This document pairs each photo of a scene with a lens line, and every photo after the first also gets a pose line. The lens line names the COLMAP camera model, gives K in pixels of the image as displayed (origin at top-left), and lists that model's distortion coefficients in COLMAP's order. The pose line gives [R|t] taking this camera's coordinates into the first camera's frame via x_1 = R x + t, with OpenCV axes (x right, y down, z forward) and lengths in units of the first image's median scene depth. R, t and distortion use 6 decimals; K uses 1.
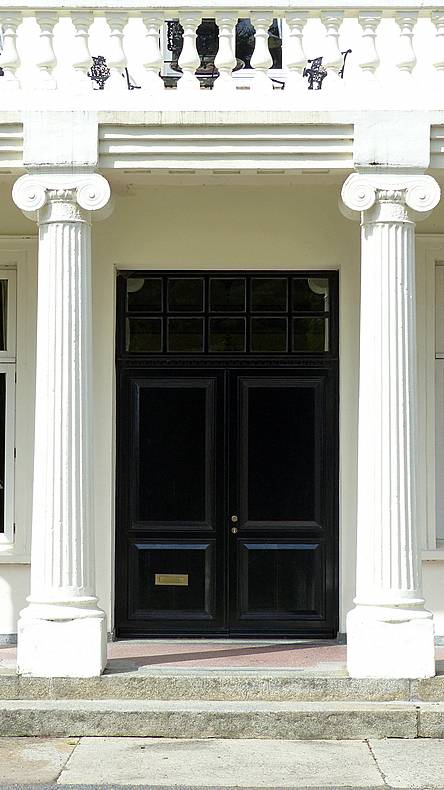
lens RADIAL K [[1969.6, 0, 222.0], [0, 1969.6, 395.0], [0, 0, 1]] dist [-0.030240, 1.674545]
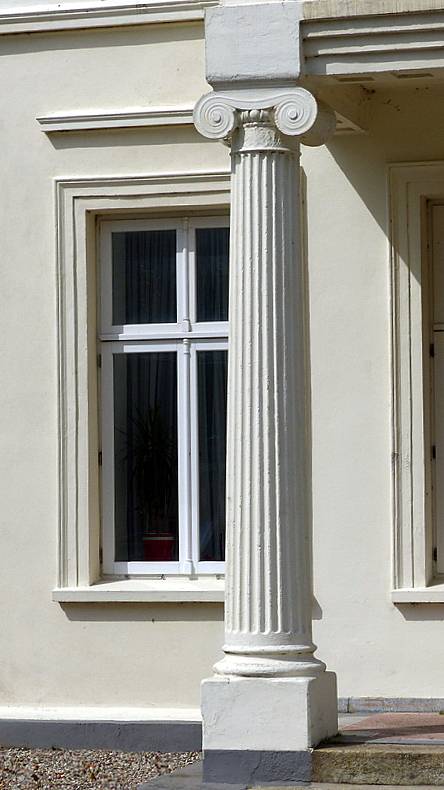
lens RADIAL K [[2707.7, 0, 222.0], [0, 2707.7, 395.0], [0, 0, 1]] dist [0.080294, 2.355612]
pose [[0.957427, -0.027591, -0.287354, 0.204839], [0.030072, 0.999539, 0.004222, 0.000857], [0.287105, -0.012684, 0.957815, -0.005780]]
